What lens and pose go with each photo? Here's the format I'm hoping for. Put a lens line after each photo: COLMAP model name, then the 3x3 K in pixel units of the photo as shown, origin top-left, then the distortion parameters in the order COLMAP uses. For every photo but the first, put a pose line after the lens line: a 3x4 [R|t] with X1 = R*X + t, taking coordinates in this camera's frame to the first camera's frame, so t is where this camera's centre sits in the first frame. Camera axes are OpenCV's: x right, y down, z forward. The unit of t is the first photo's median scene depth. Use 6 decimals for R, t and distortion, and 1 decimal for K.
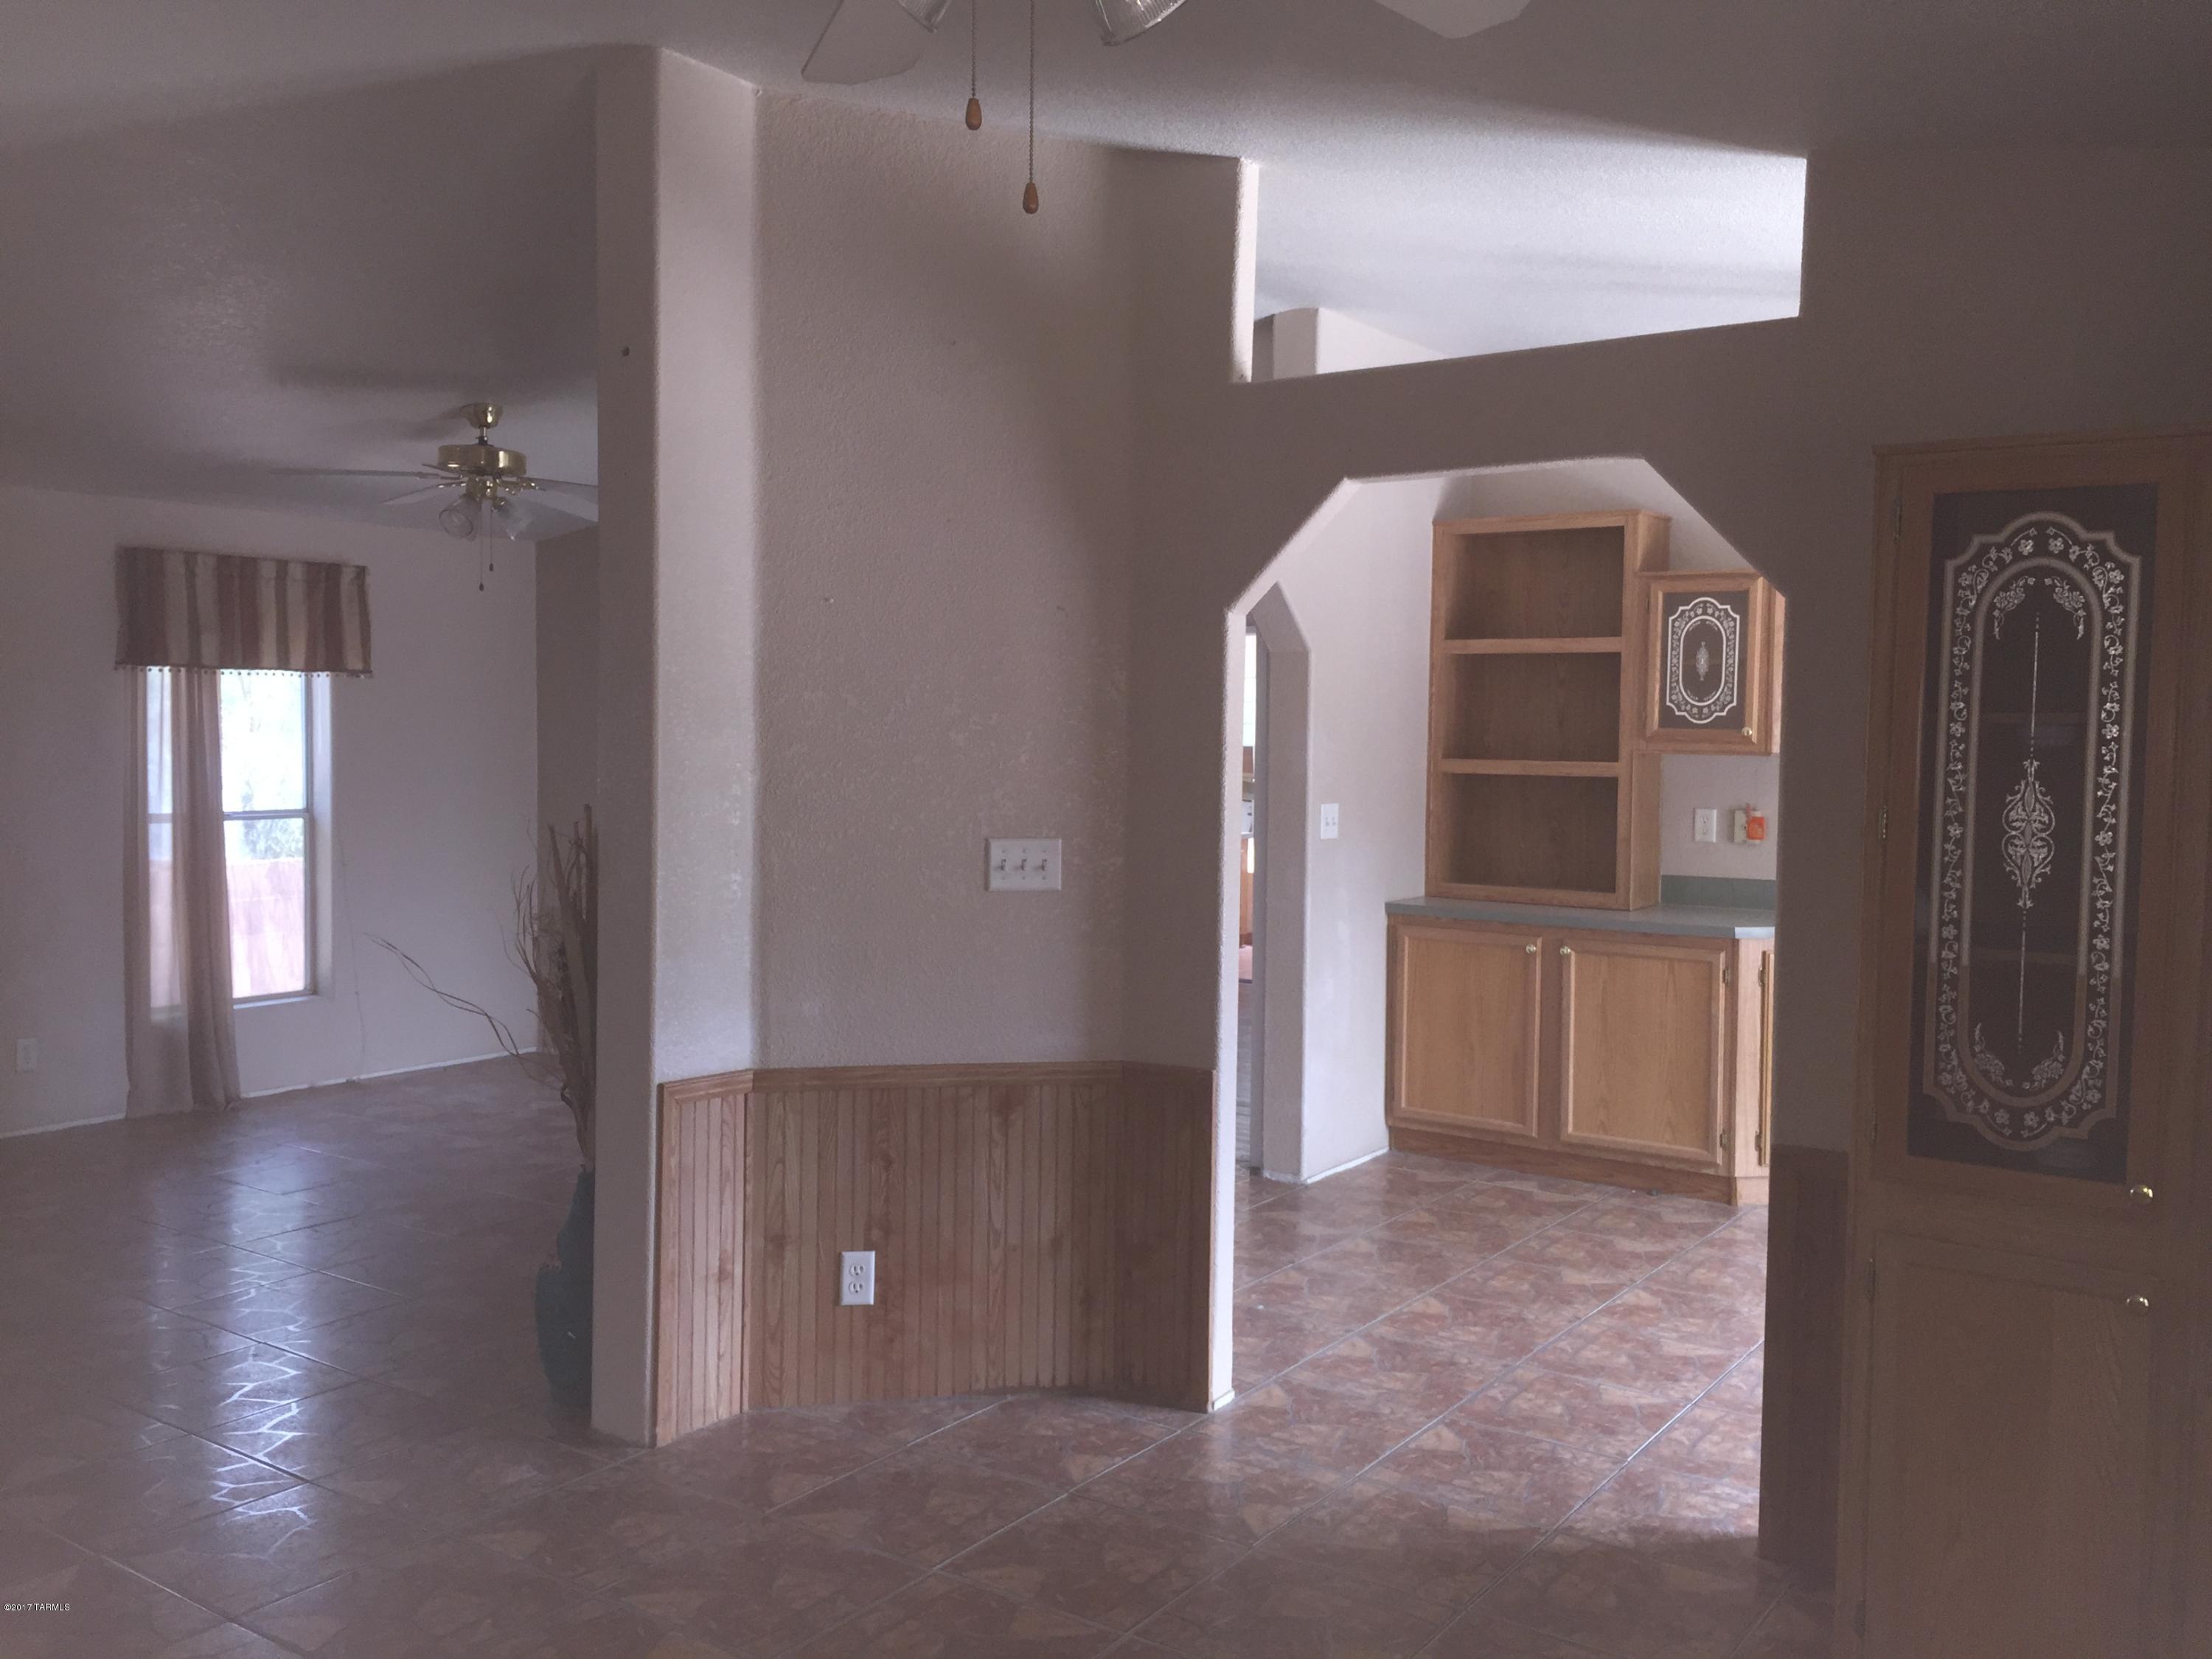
lens RADIAL K [[1891.4, 0, 1106.0], [0, 1891.4, 829.5], [0, 0, 1]] dist [0.059180, -0.001228]
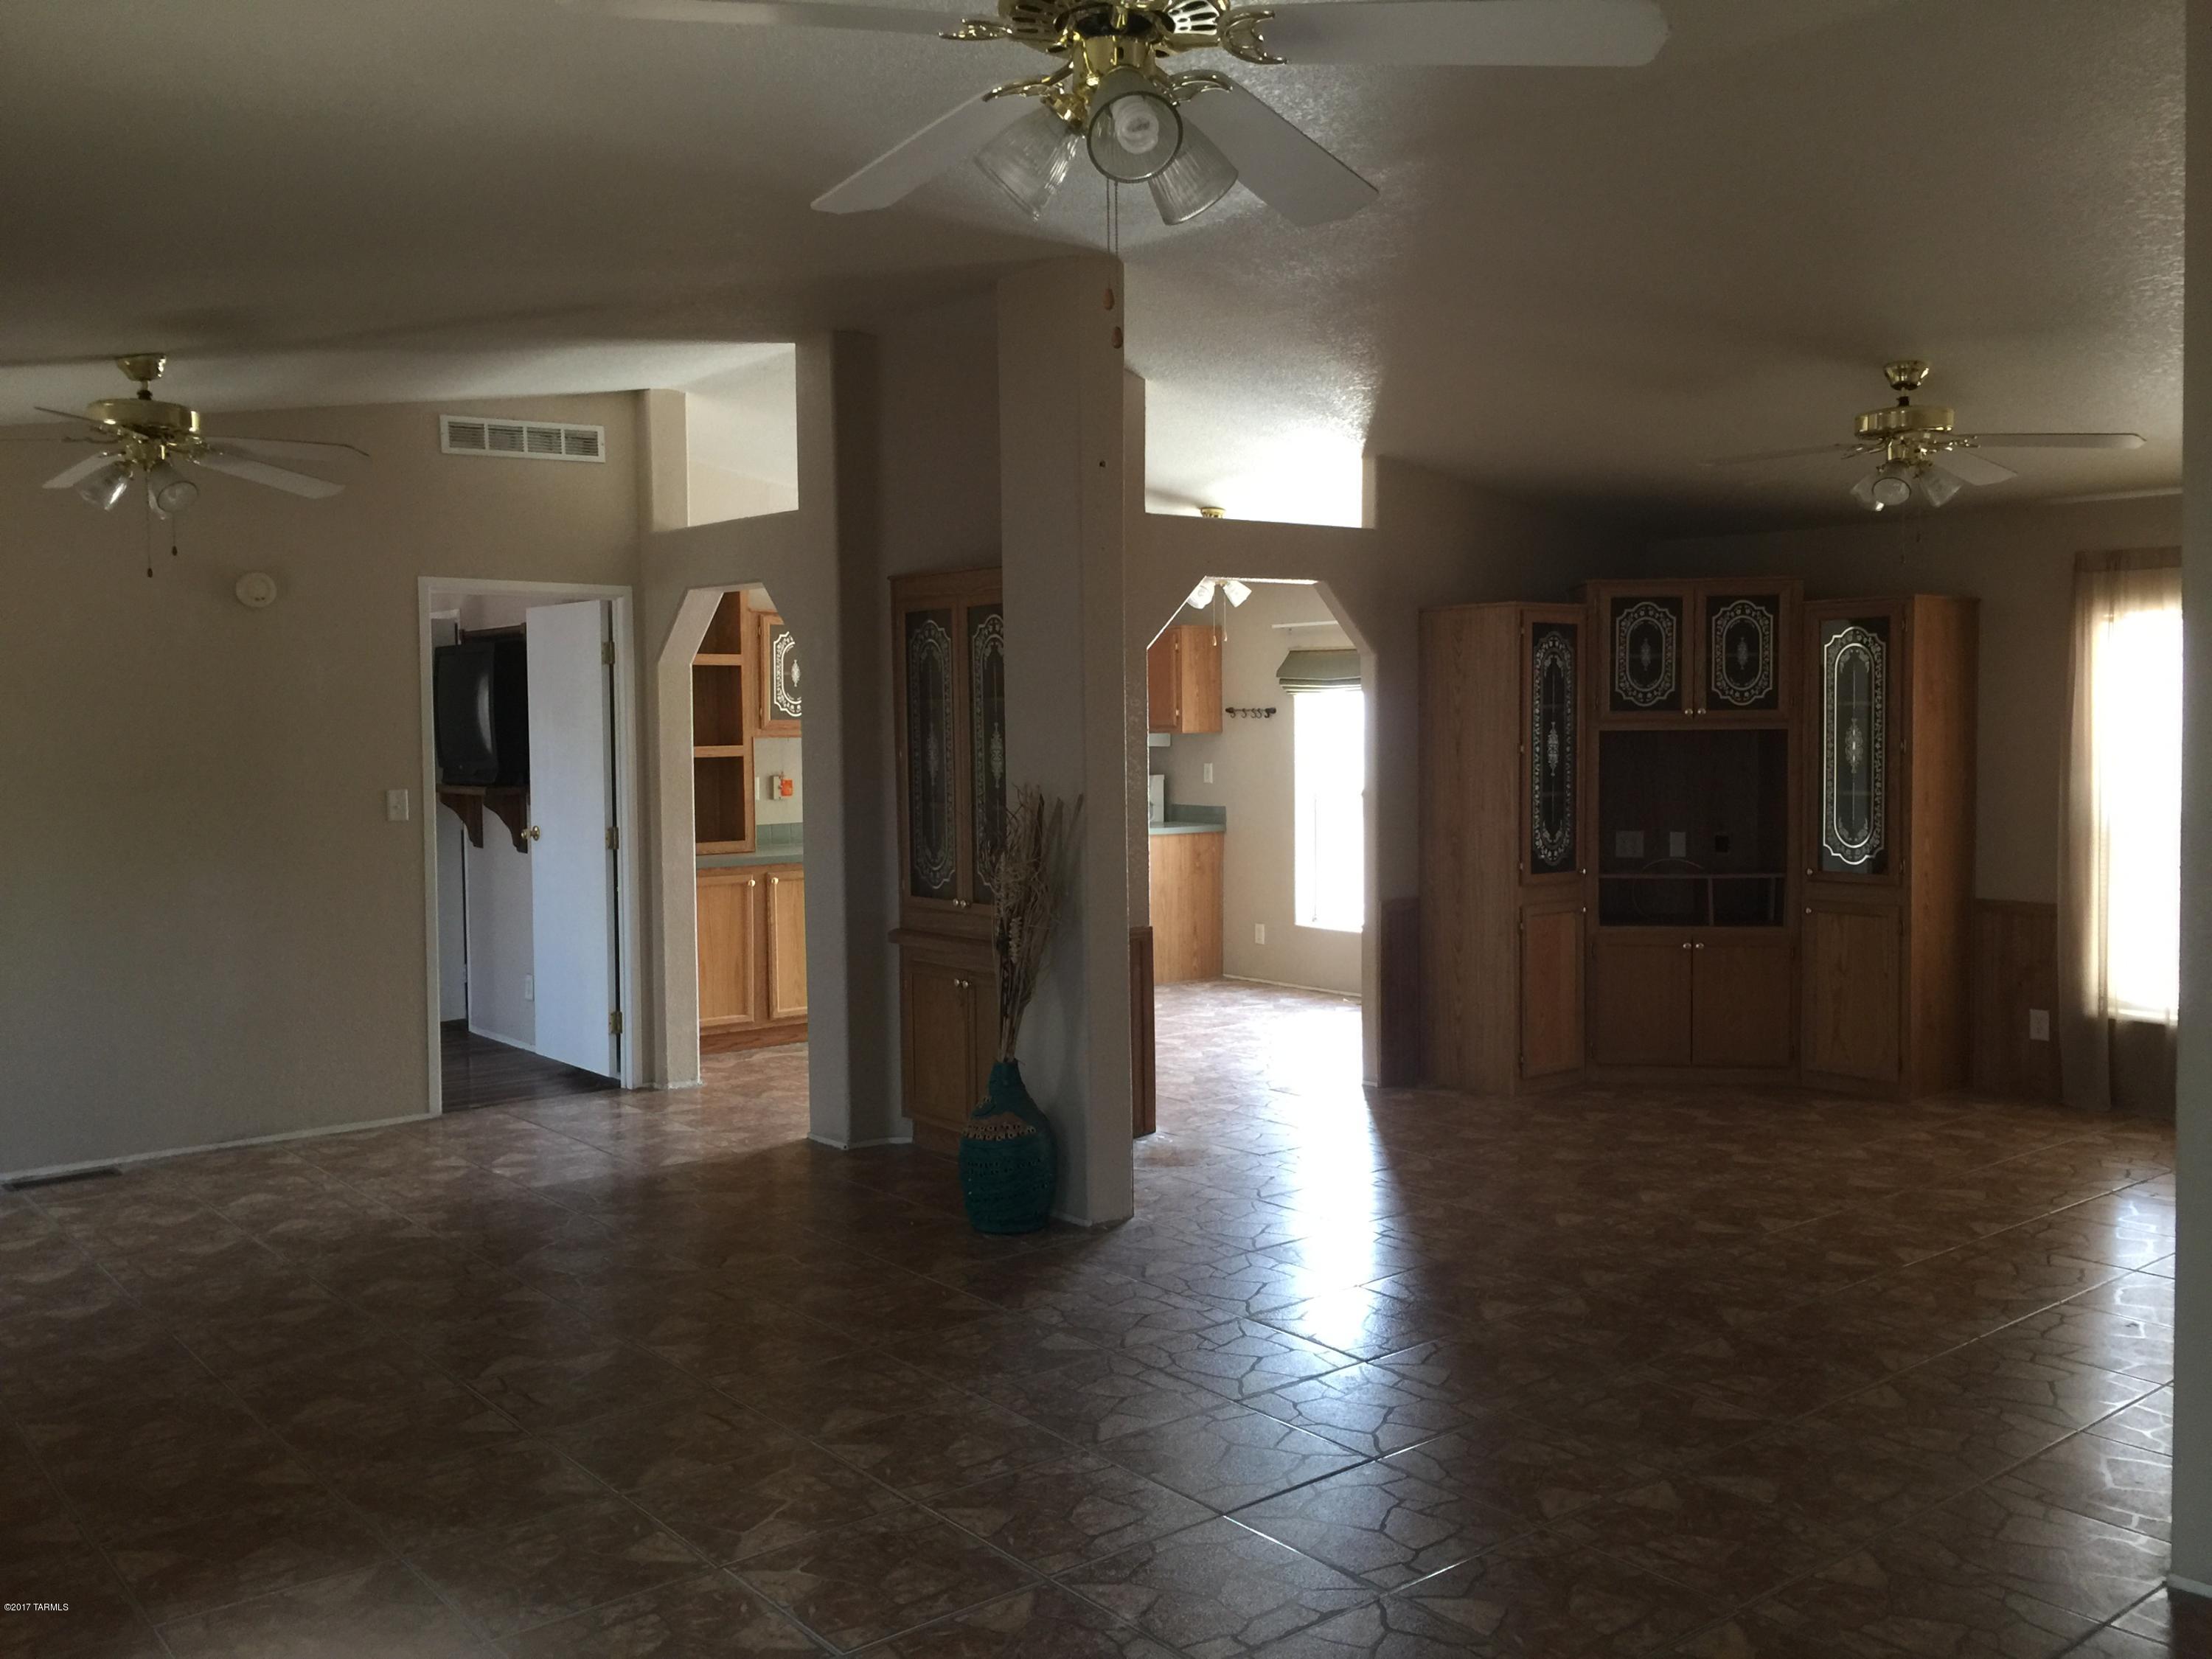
lens RADIAL K [[1891.4, 0, 1106.0], [0, 1891.4, 829.5], [0, 0, 1]] dist [0.059180, -0.001228]
pose [[0.282452, -0.072136, 0.956565, -0.993898], [0.068464, 0.996142, 0.054905, -0.032457], [-0.956835, 0.049982, 0.286301, 0.362866]]
